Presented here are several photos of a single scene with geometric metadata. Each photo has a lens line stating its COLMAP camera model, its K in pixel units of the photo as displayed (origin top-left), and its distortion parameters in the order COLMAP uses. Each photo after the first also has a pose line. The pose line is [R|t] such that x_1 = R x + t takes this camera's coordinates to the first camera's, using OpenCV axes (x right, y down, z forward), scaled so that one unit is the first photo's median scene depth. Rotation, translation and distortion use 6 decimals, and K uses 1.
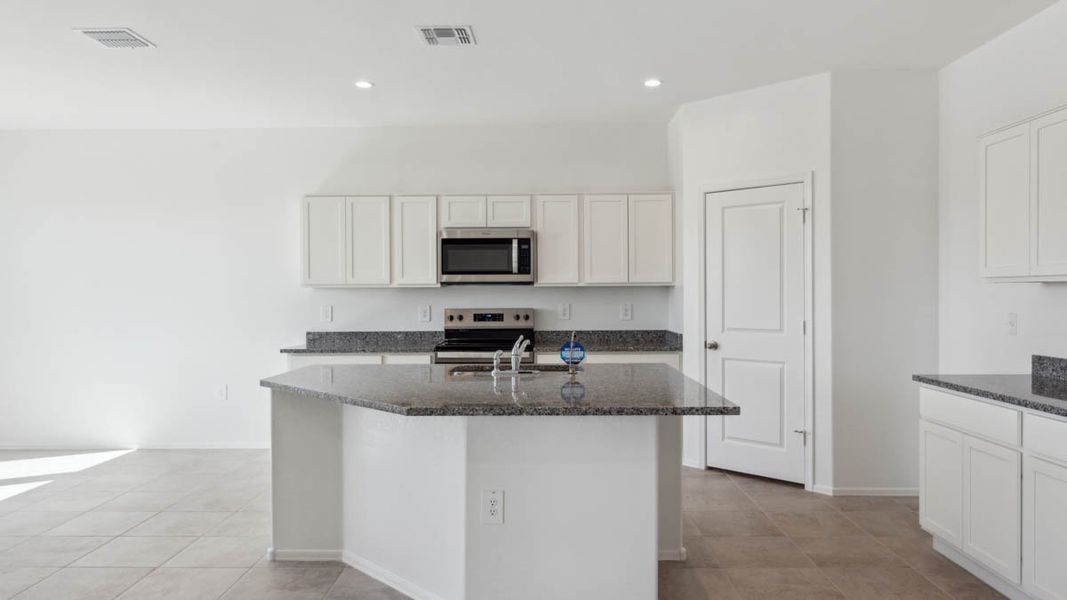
lens RADIAL K [[740.6, 0, 538.6], [0, 740.6, 296.5], [0, 0, 1]] dist [0.000828, -0.001240]
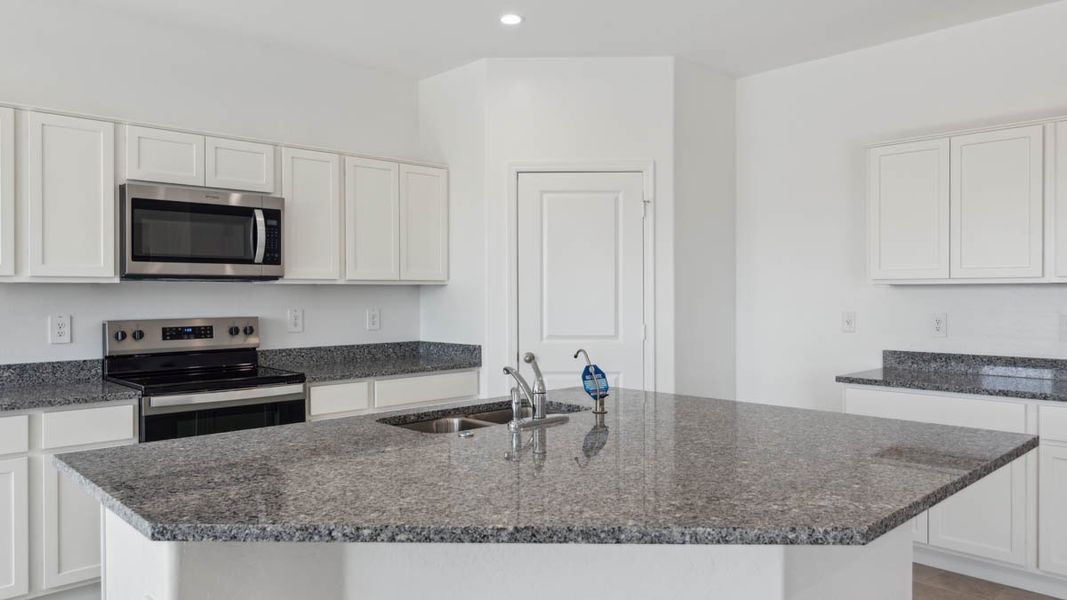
lens RADIAL K [[740.6, 0, 538.6], [0, 740.6, 296.5], [0, 0, 1]] dist [0.000828, -0.001240]
pose [[0.713926, 0.000097, 0.700221, -0.306770], [0.002445, 0.999994, -0.002631, 0.000265], [-0.700217, 0.003591, 0.713921, 0.369828]]
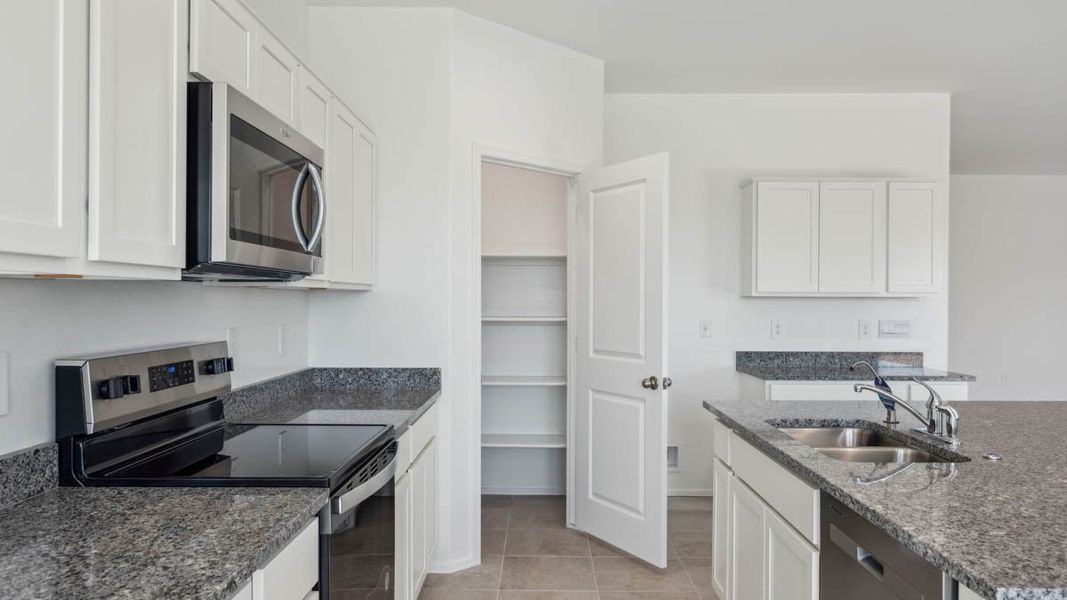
lens RADIAL K [[746.1, 0, 534.9], [0, 746.1, 302.5], [0, 0, 1]] dist [0.001616, -0.002344]
pose [[-0.001559, 0.001353, 0.999998, -0.424074], [0.000150, 0.999999, -0.001353, -0.003876], [-0.999999, 0.000148, -0.001559, 0.881303]]
